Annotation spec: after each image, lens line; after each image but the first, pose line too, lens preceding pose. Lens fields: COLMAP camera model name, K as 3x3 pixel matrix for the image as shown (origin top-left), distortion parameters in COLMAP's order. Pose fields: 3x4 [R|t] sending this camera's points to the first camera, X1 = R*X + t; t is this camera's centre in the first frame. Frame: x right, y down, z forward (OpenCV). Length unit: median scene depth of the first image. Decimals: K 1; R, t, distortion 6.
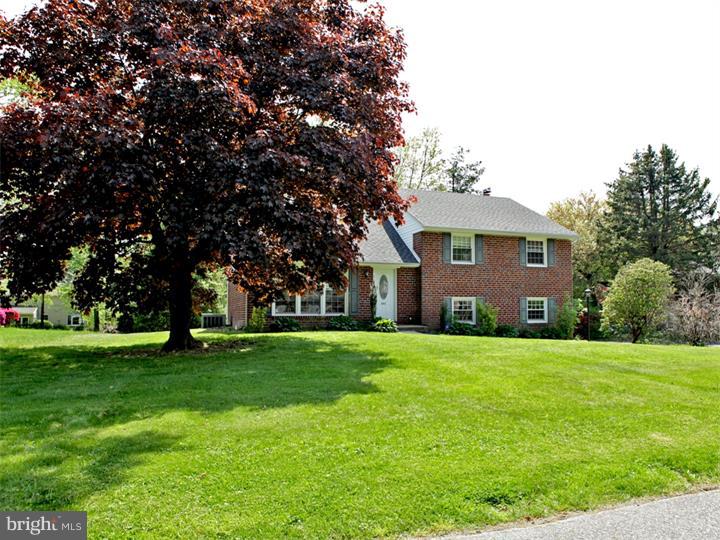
lens RADIAL K [[517.4, 0, 360.0], [0, 517.4, 270.0], [0, 0, 1]] dist [-0.005726, -0.001274]
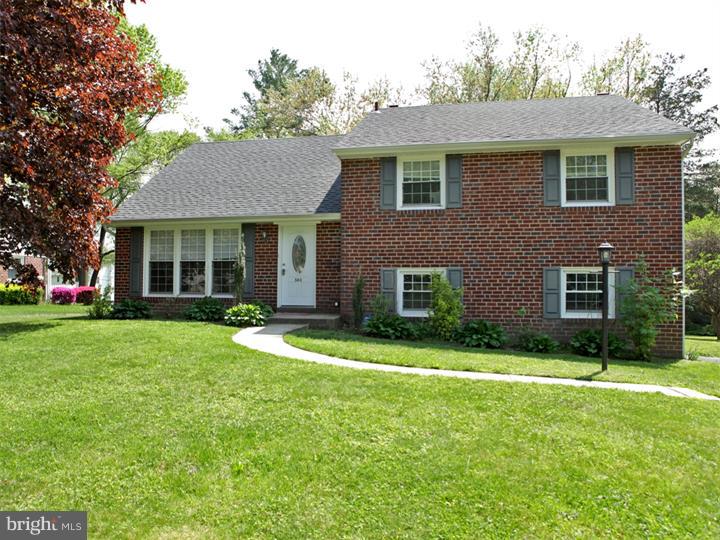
lens RADIAL K [[517.4, 0, 360.0], [0, 517.4, 270.0], [0, 0, 1]] dist [-0.005726, -0.001274]
pose [[0.859862, -0.015454, -0.510293, 0.424282], [0.030866, 0.999287, 0.021748, 0.039317], [0.509593, -0.034451, 0.859725, 0.472824]]
